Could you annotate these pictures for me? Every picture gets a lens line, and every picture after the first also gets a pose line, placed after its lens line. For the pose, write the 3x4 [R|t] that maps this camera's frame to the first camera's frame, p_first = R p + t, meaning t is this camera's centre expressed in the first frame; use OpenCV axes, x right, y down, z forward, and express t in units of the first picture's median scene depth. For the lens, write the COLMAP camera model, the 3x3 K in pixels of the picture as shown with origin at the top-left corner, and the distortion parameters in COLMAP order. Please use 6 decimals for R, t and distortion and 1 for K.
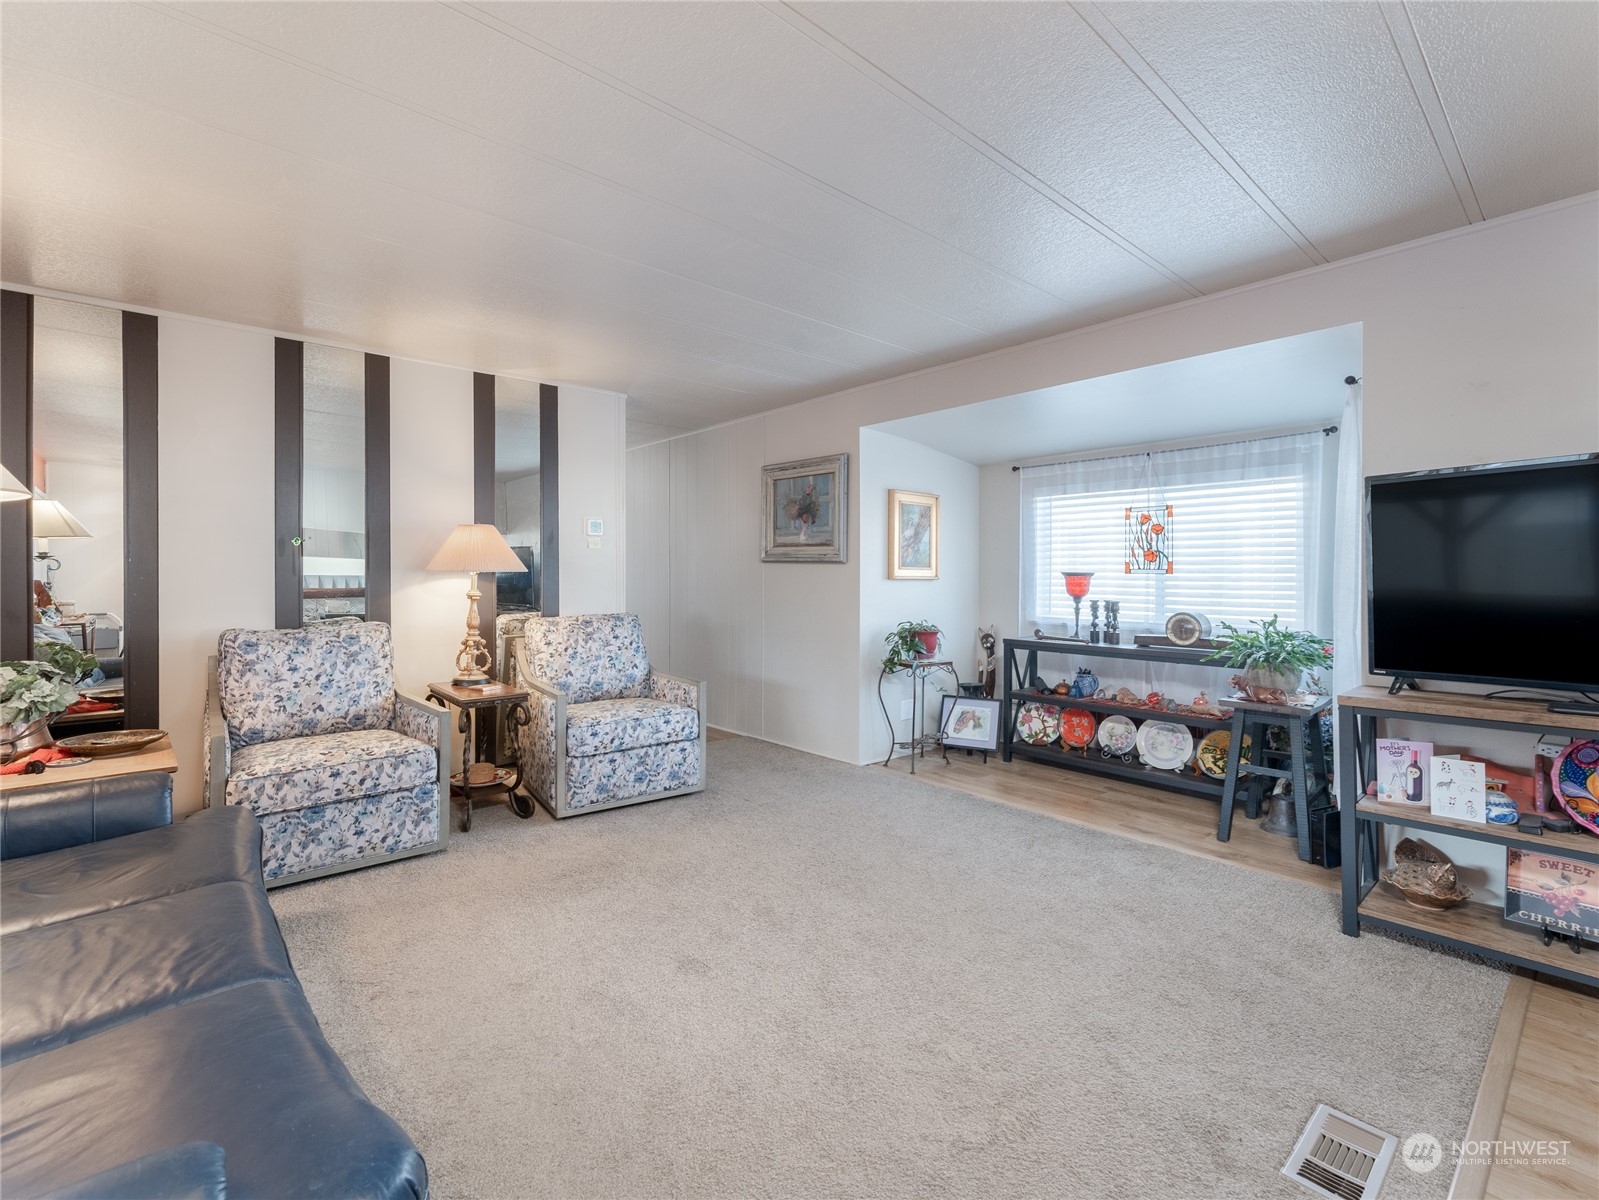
lens RADIAL K [[731.2, 0, 793.1], [0, 731.2, 596.7], [0, 0, 1]] dist [-0.001935, 0.000646]
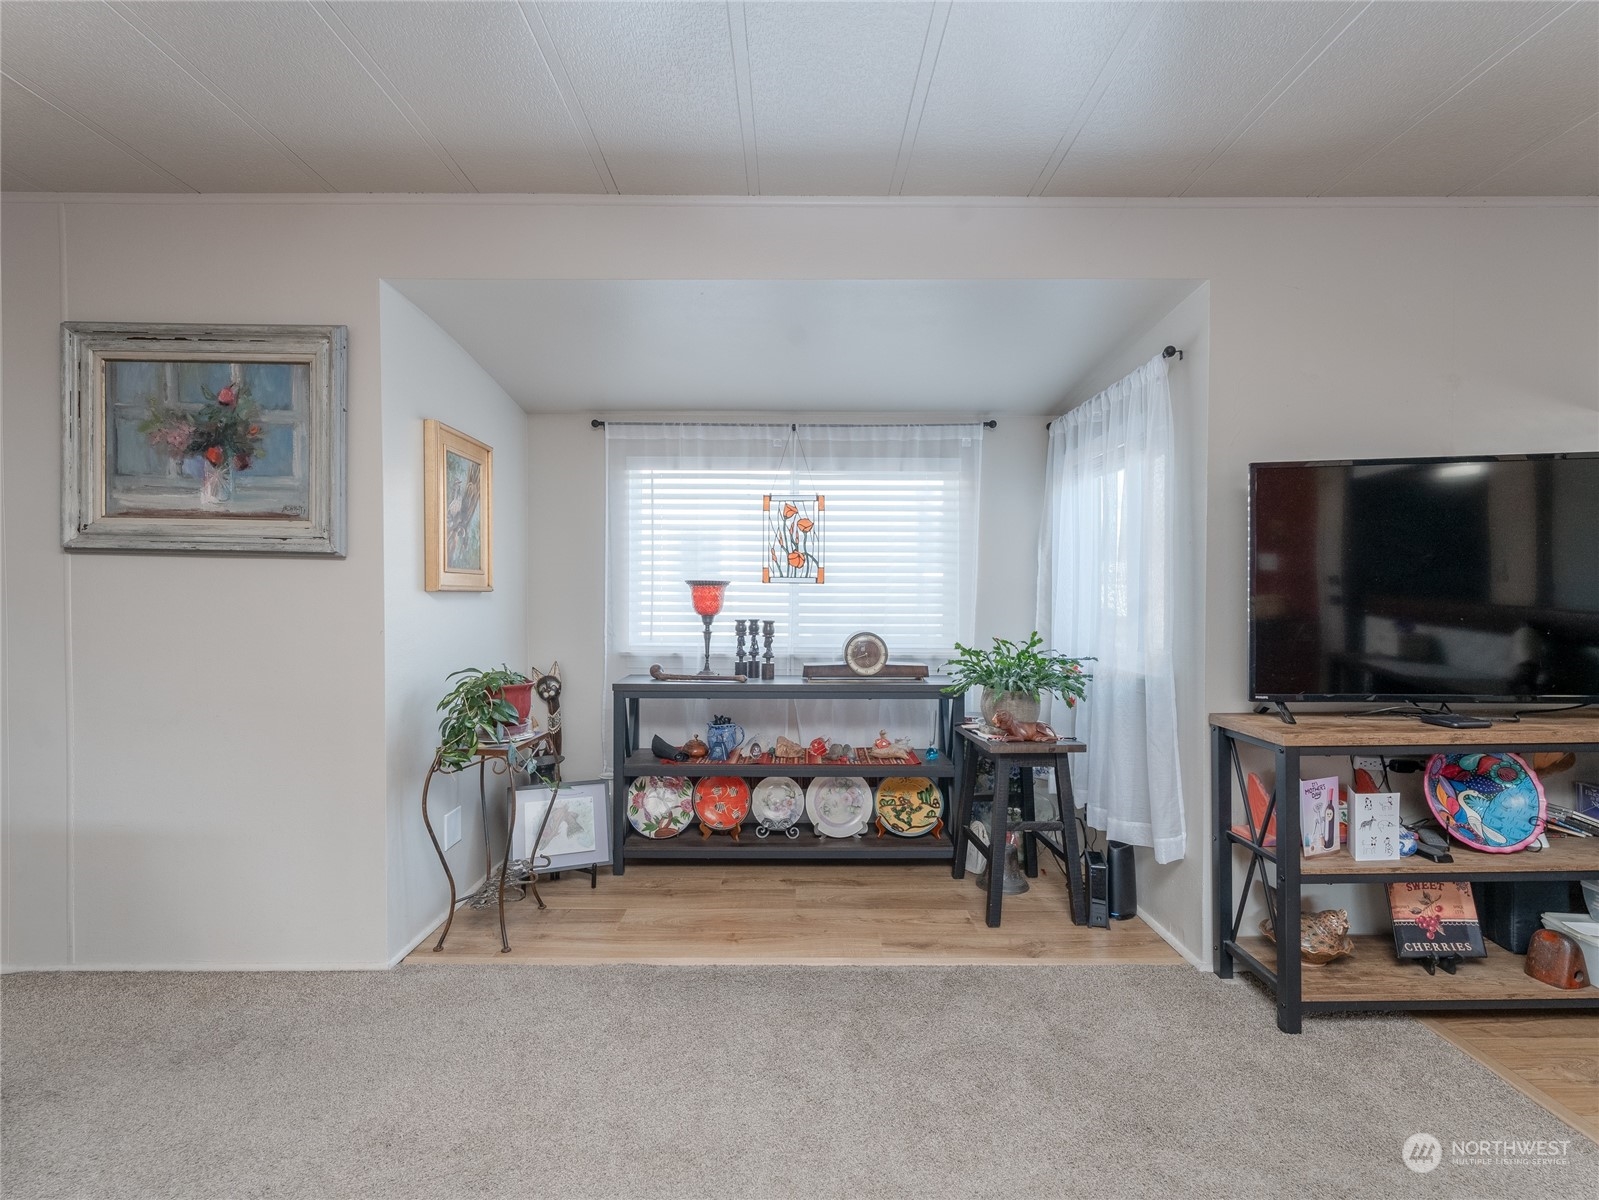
lens RADIAL K [[771.7, 0, 799.1], [0, 771.7, 607.7], [0, 0, 1]] dist [0.000481, 0.000314]
pose [[0.654820, -0.017571, 0.755581, -0.119726], [0.021966, 0.999750, 0.004212, -0.008894], [-0.755466, 0.013839, 0.655042, 0.460817]]
